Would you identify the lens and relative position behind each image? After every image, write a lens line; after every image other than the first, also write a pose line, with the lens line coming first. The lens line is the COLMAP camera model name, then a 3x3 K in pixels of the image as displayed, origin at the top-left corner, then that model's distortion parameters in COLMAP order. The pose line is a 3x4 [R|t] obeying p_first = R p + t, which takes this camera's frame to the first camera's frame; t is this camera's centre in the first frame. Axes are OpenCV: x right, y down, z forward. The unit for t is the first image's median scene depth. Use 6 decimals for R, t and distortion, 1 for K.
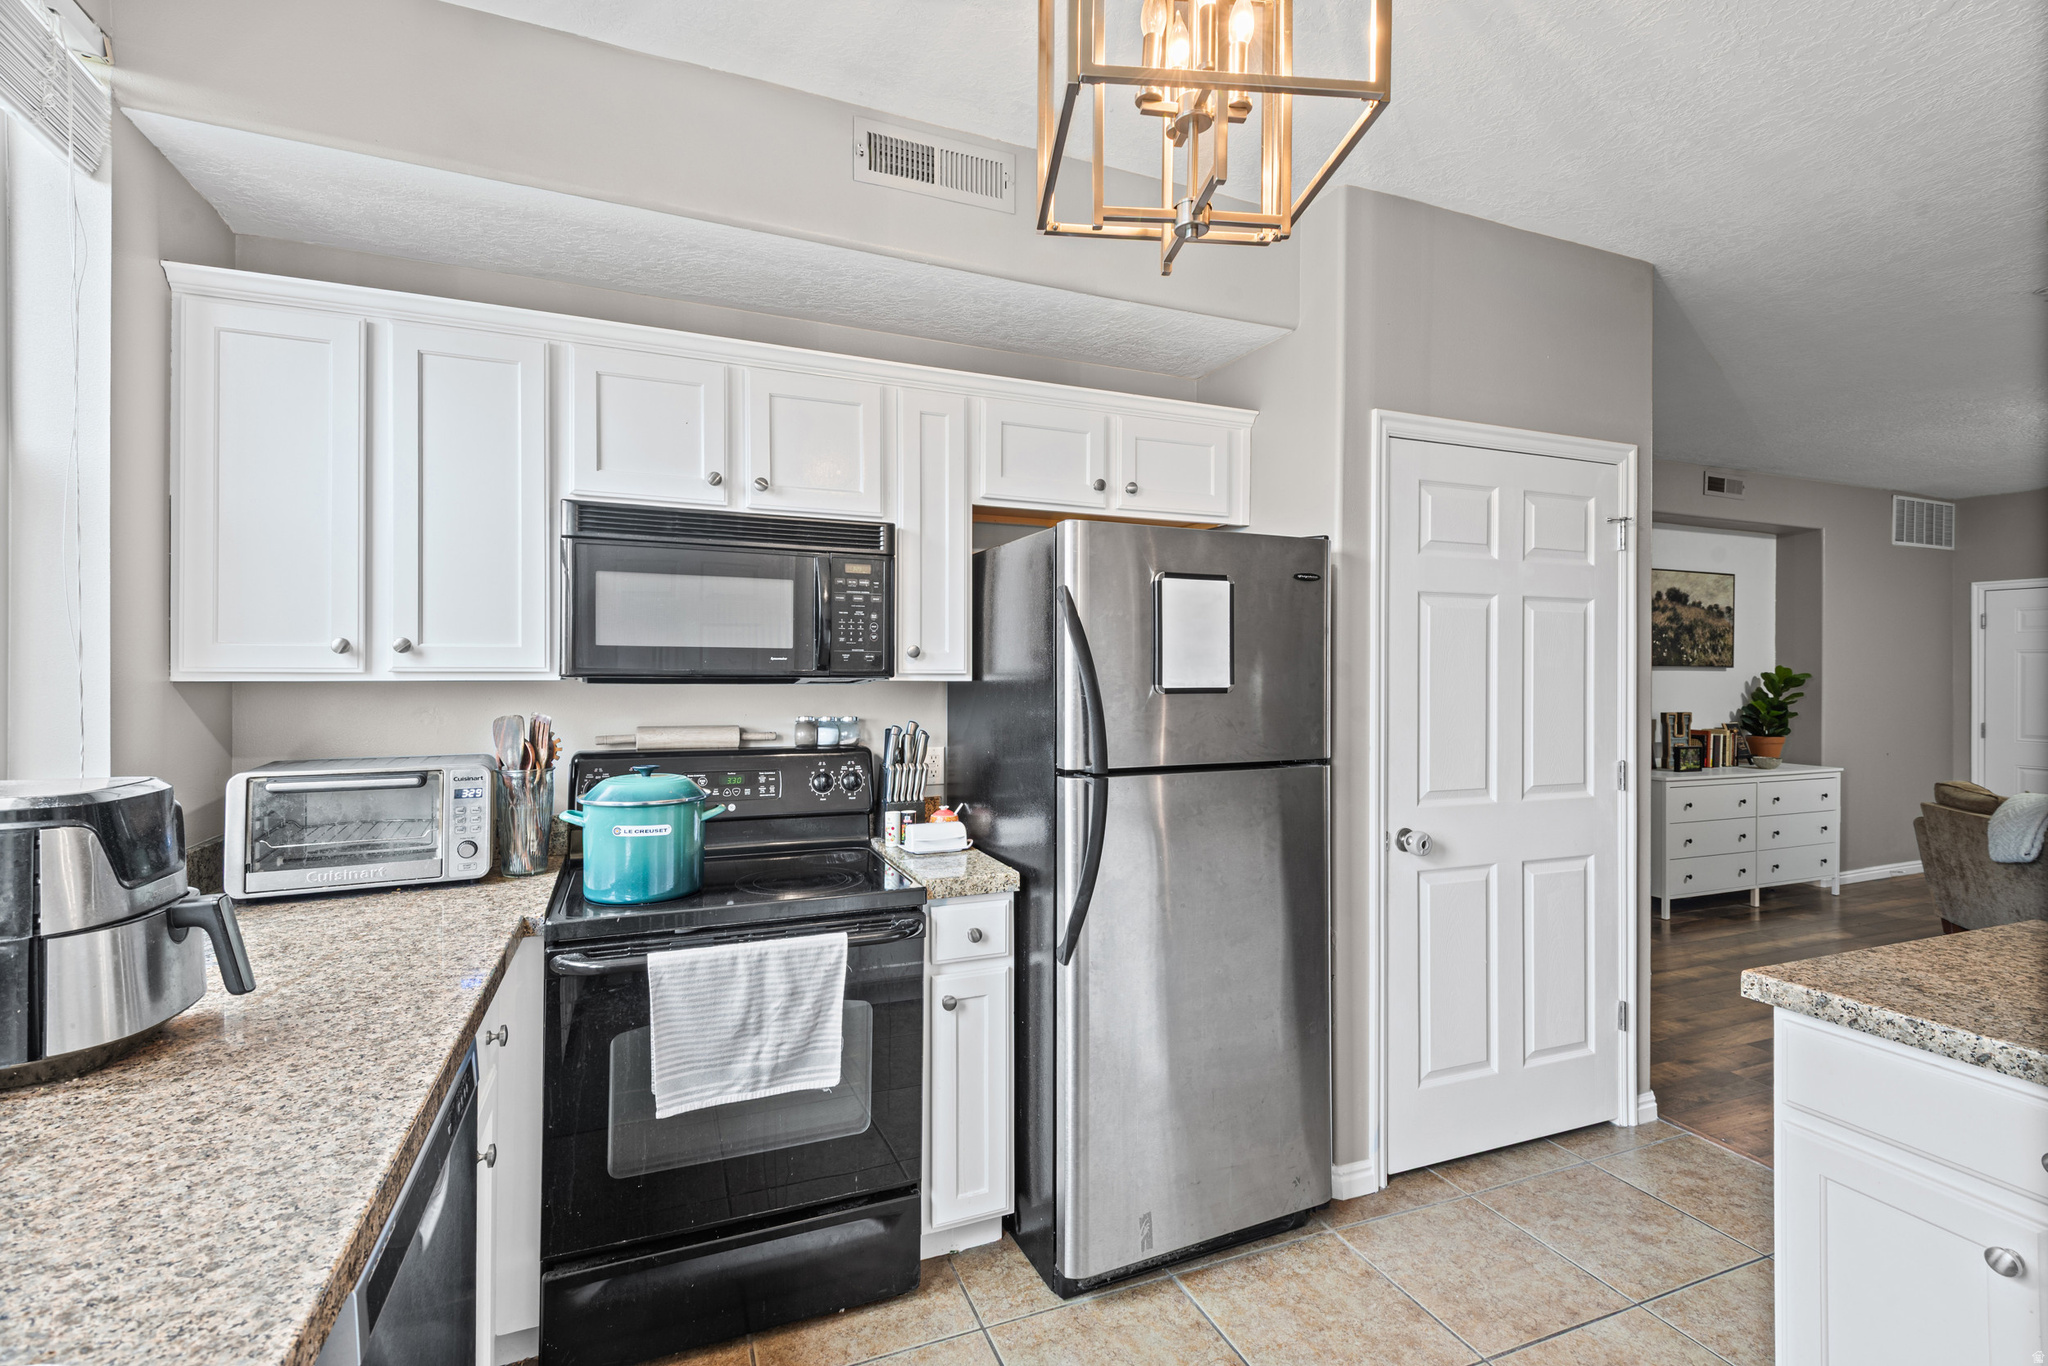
lens RADIAL K [[932.8, 0, 1032.1], [0, 932.8, 678.6], [0, 0, 1]] dist [0.025038, -0.008240]
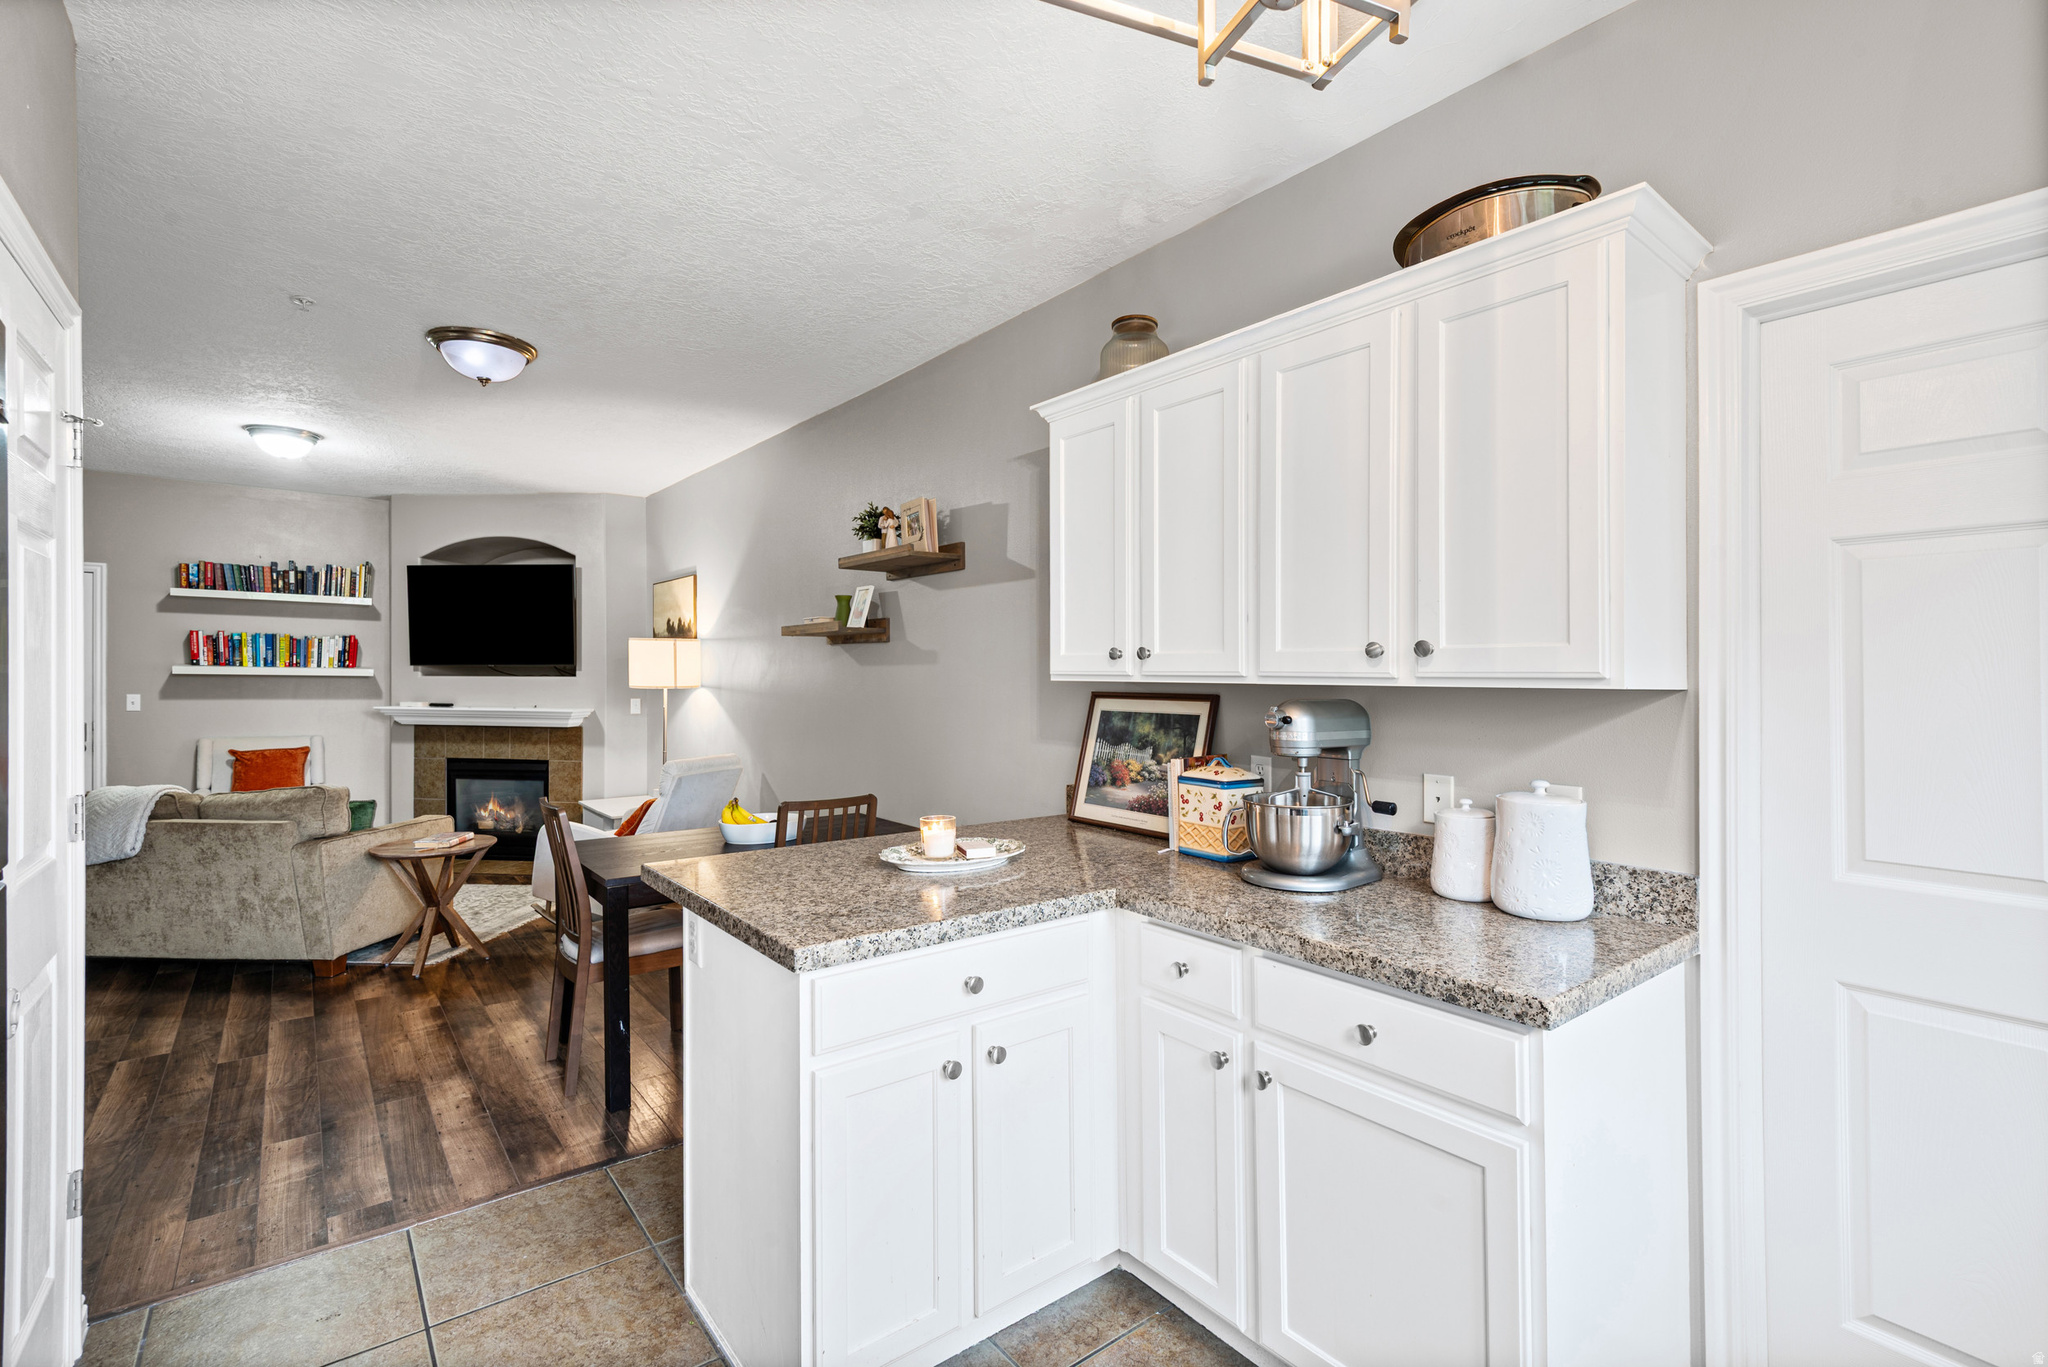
lens RADIAL K [[932.8, 0, 1031.4], [0, 932.8, 686.1], [0, 0, 1]] dist [0.025038, -0.008240]
pose [[-0.263490, -0.014796, 0.964549, -0.083889], [-0.007085, 0.999885, 0.013403, -0.000255], [-0.964636, -0.003302, -0.263565, 0.263738]]
